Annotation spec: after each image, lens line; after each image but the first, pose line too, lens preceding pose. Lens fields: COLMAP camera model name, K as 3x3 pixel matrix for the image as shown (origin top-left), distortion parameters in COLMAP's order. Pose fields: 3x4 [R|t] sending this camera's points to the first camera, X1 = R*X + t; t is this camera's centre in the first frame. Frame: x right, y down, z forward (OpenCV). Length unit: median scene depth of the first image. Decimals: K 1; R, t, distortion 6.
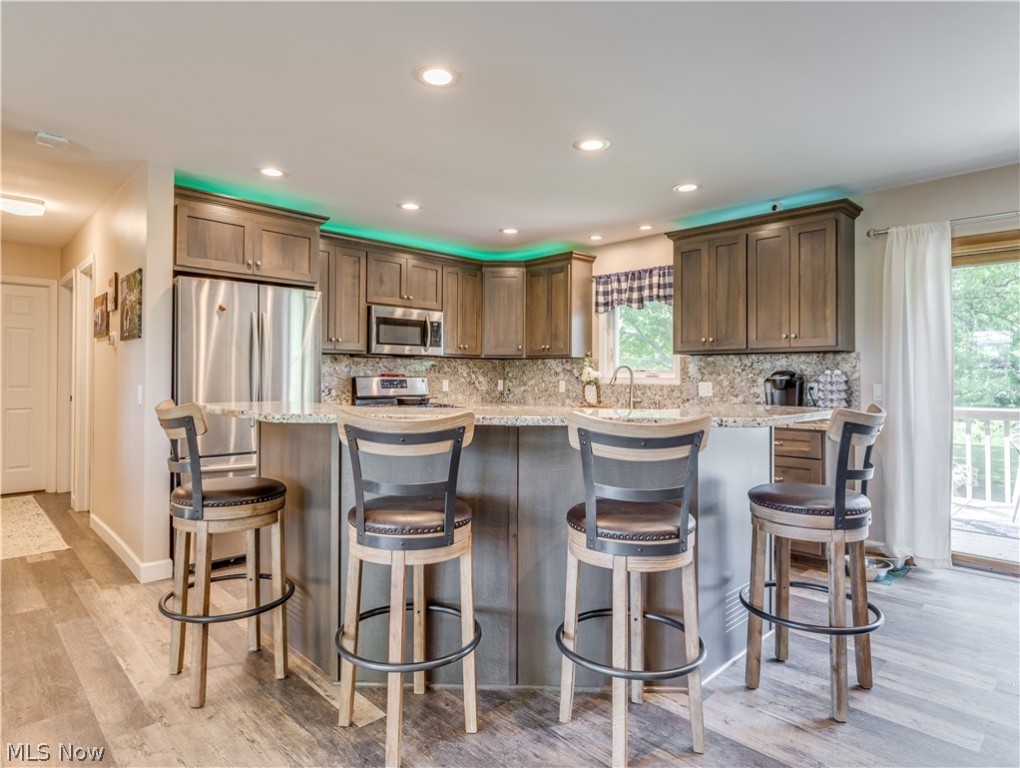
lens RADIAL K [[583.5, 0, 493.8], [0, 583.5, 373.6], [0, 0, 1]] dist [-0.003724, 0.001299]
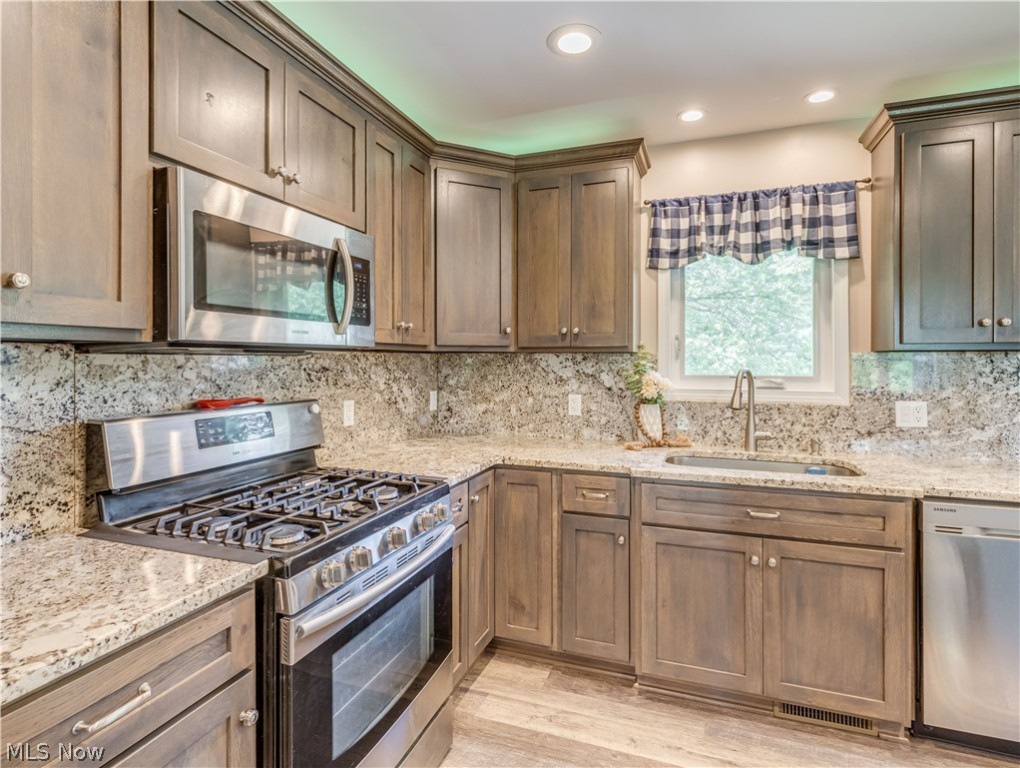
lens RADIAL K [[521.7, 0, 512.4], [0, 521.7, 360.3], [0, 0, 1]] dist [0.005590, -0.000133]
pose [[0.890148, -0.005649, 0.455636, -0.180703], [0.002331, 0.999967, 0.007844, -0.026846], [-0.455665, -0.005920, 0.890131, 0.705856]]
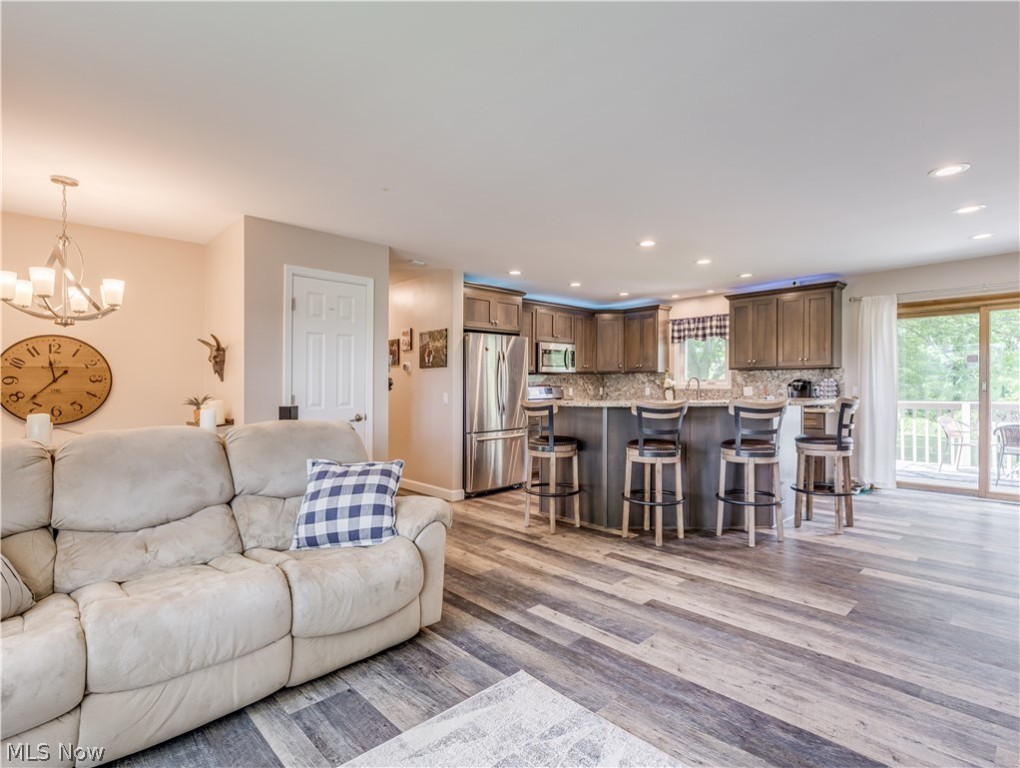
lens RADIAL K [[521.7, 0, 510.2], [0, 521.7, 397.6], [0, 0, 1]] dist [0.005590, -0.000133]
pose [[0.999885, -0.014917, 0.002784, -0.292139], [0.014829, 0.999460, 0.029329, -0.007817], [-0.003220, -0.029284, 0.999566, -0.434887]]
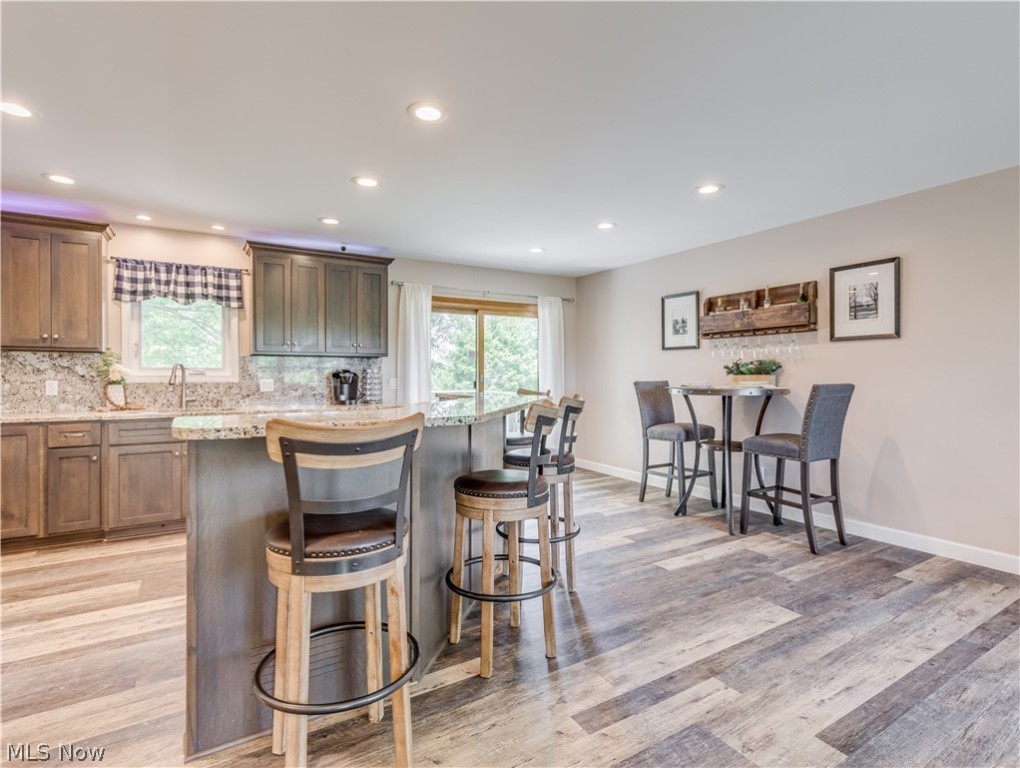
lens RADIAL K [[521.7, 0, 517.0], [0, 521.7, 376.4], [0, 0, 1]] dist [0.005590, -0.000133]
pose [[0.194850, -0.011873, 0.980761, -0.524152], [-0.005697, 0.999896, 0.013236, -0.006619], [-0.980817, -0.008167, 0.194762, 0.305607]]
